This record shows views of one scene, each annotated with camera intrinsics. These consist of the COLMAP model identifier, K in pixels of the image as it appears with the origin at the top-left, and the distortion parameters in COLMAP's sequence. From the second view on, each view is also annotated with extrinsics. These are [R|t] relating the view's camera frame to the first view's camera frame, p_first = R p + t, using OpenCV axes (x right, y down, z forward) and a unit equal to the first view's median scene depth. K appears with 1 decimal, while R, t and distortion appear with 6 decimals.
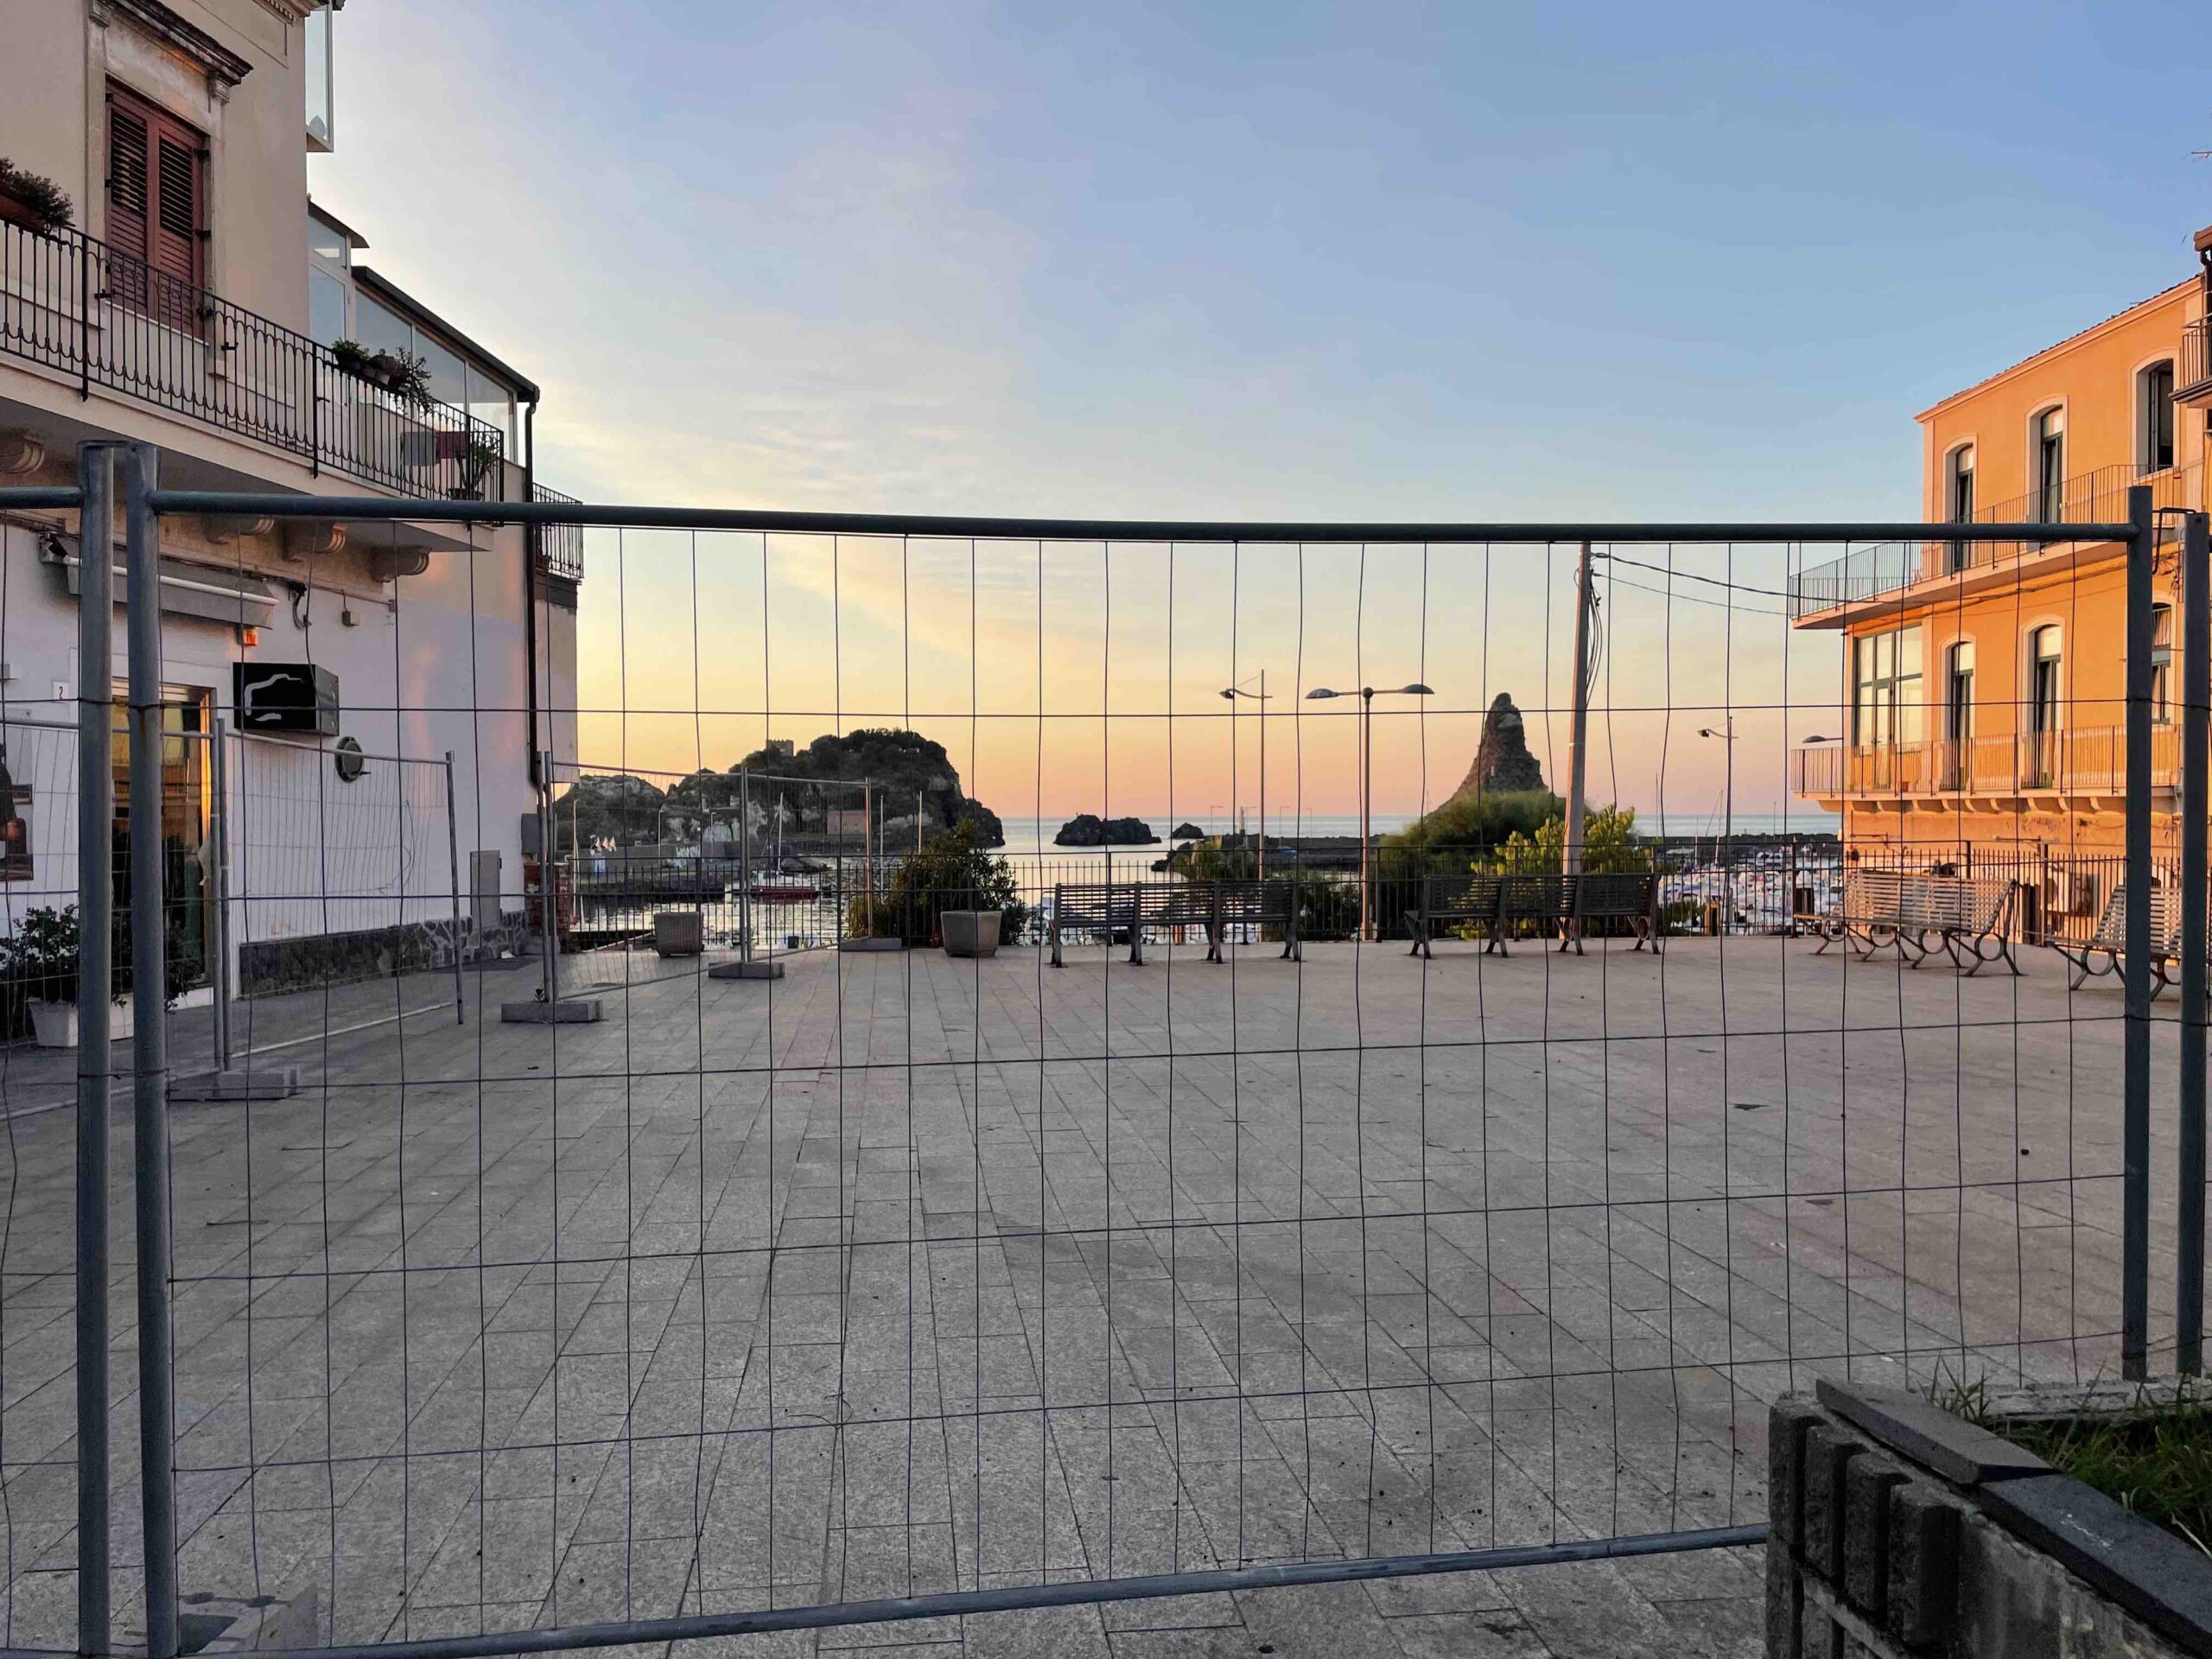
lens RADIAL K [[1648.9, 0, 1111.1], [0, 1648.9, 825.9], [0, 0, 1]] dist [0.158996, -0.202495]
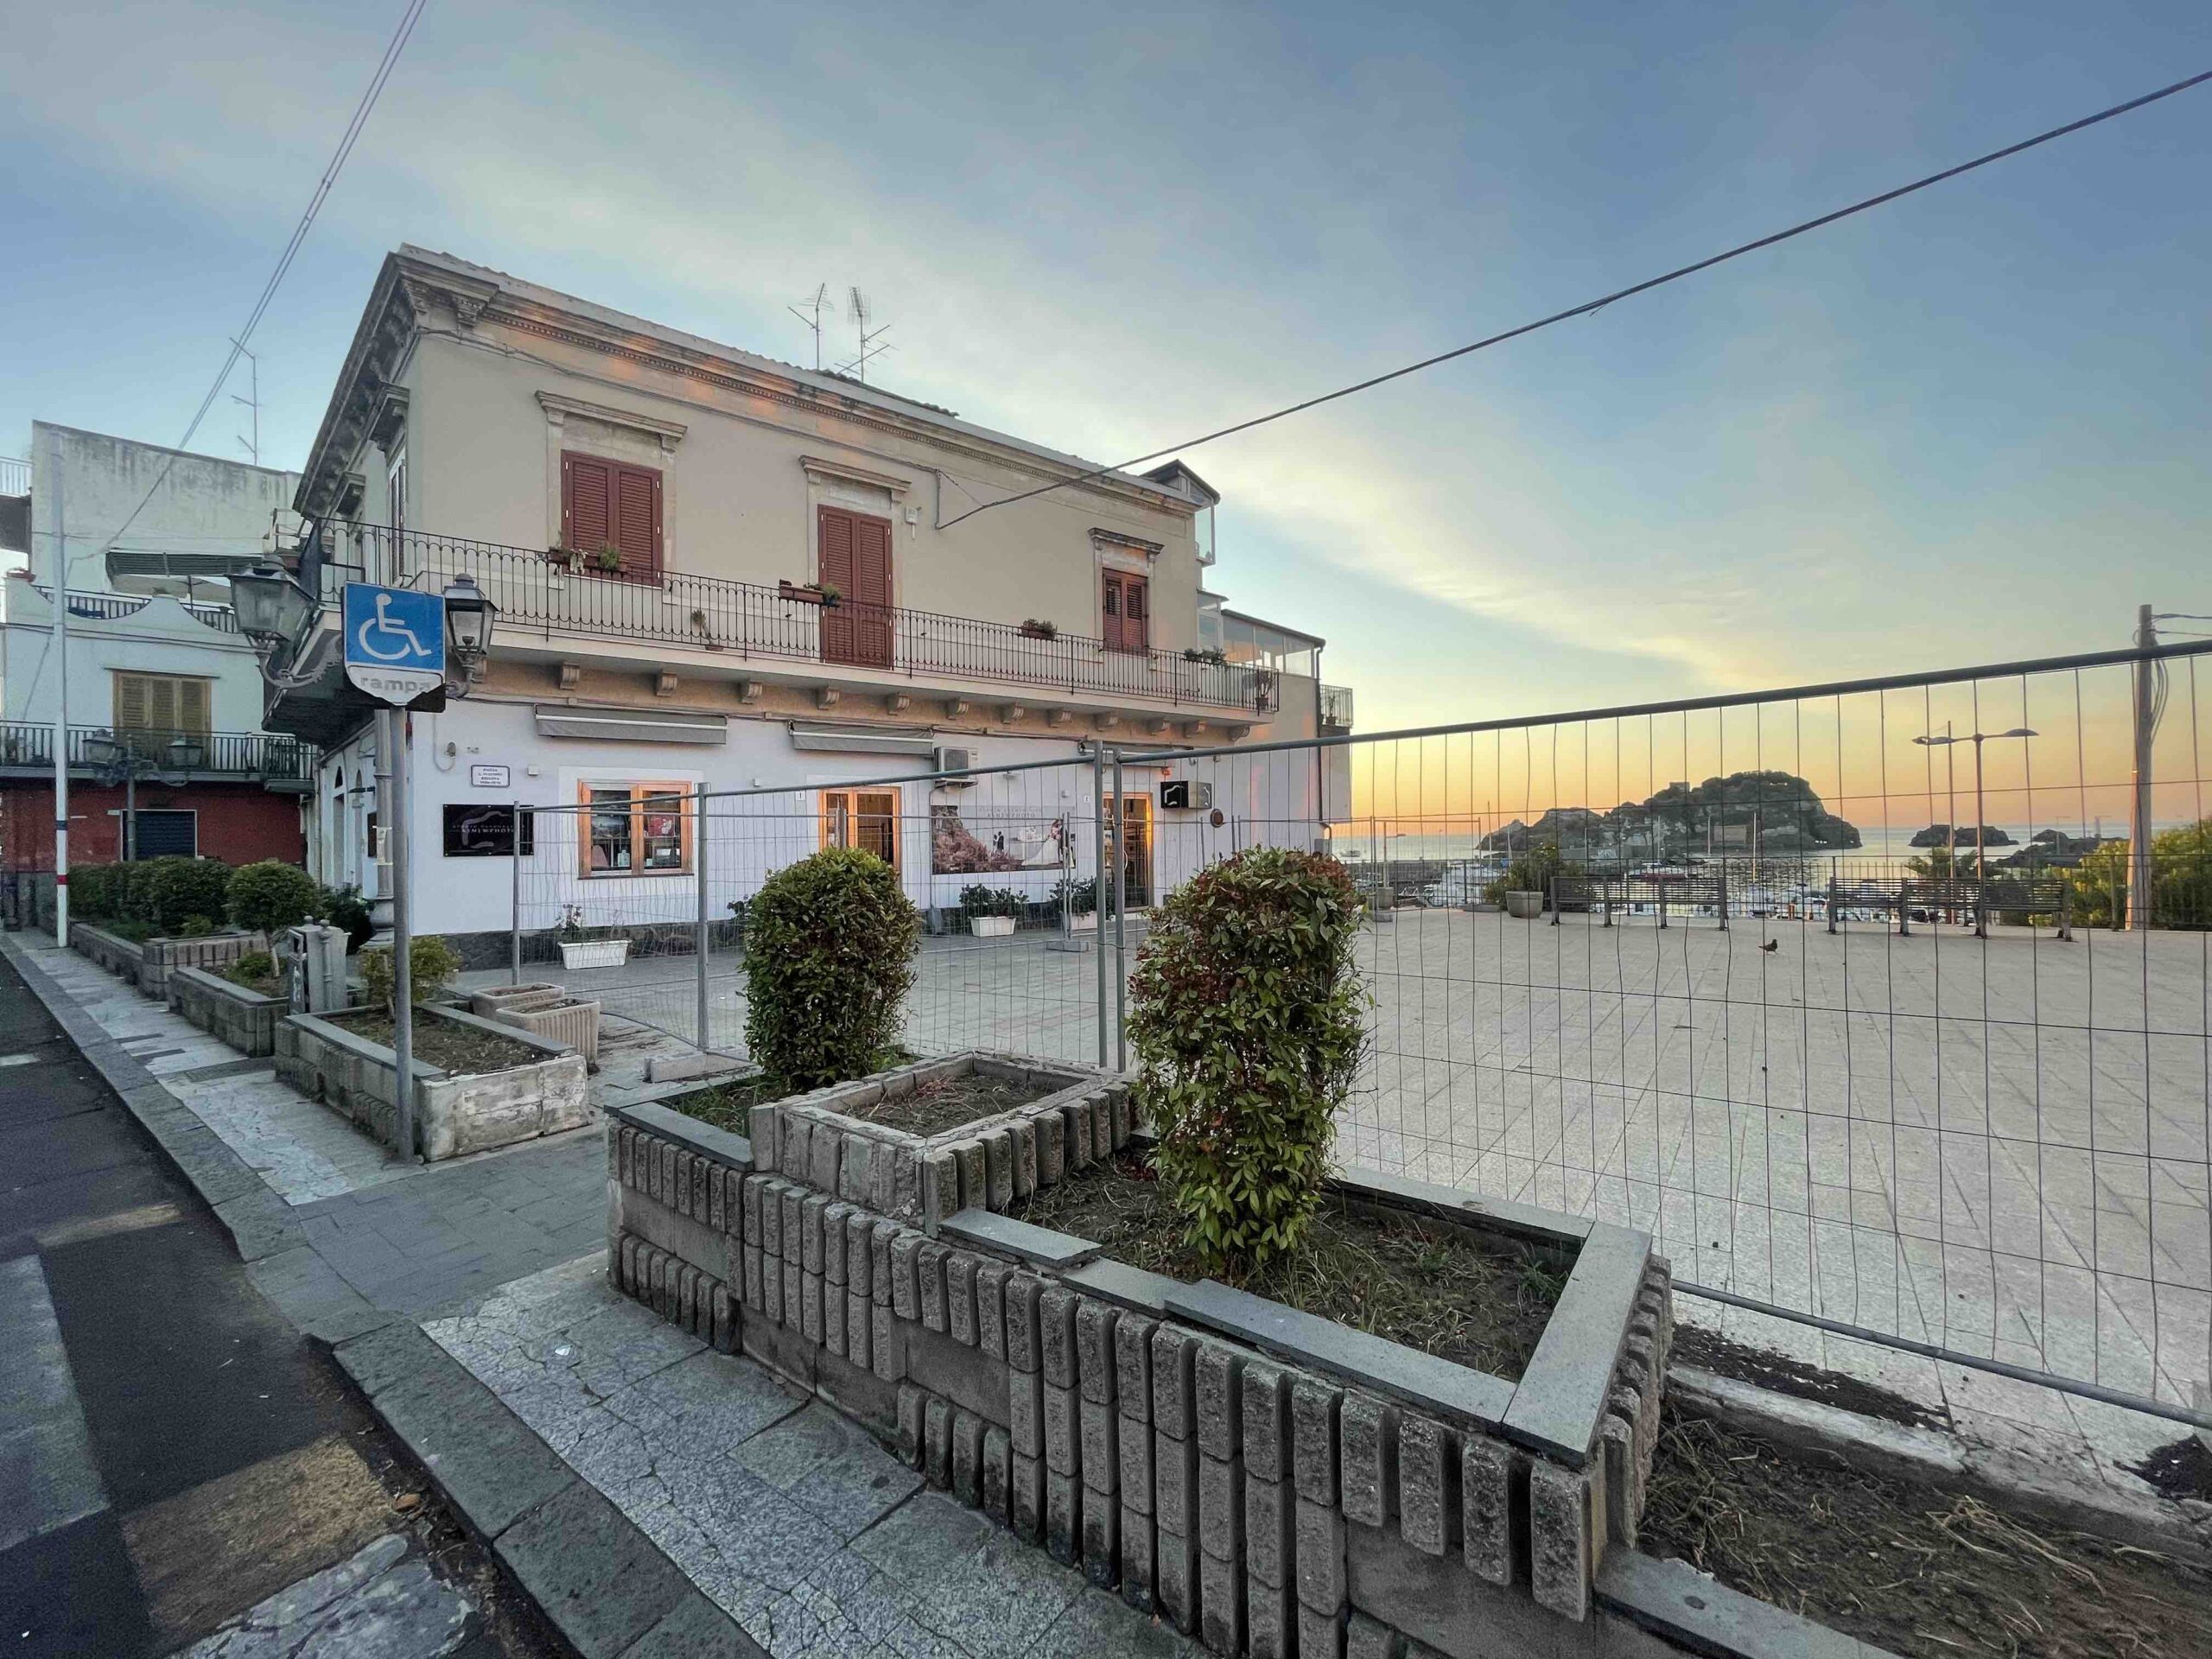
lens RADIAL K [[884.8, 0, 1106.0], [0, 884.8, 829.5], [0, 0, 1]] dist [-0.000615, -0.000071]
pose [[0.710208, -0.015676, -0.703817, 0.188706], [0.009440, 0.999874, -0.012744, -0.005311], [0.703928, 0.002406, 0.710267, 0.005673]]
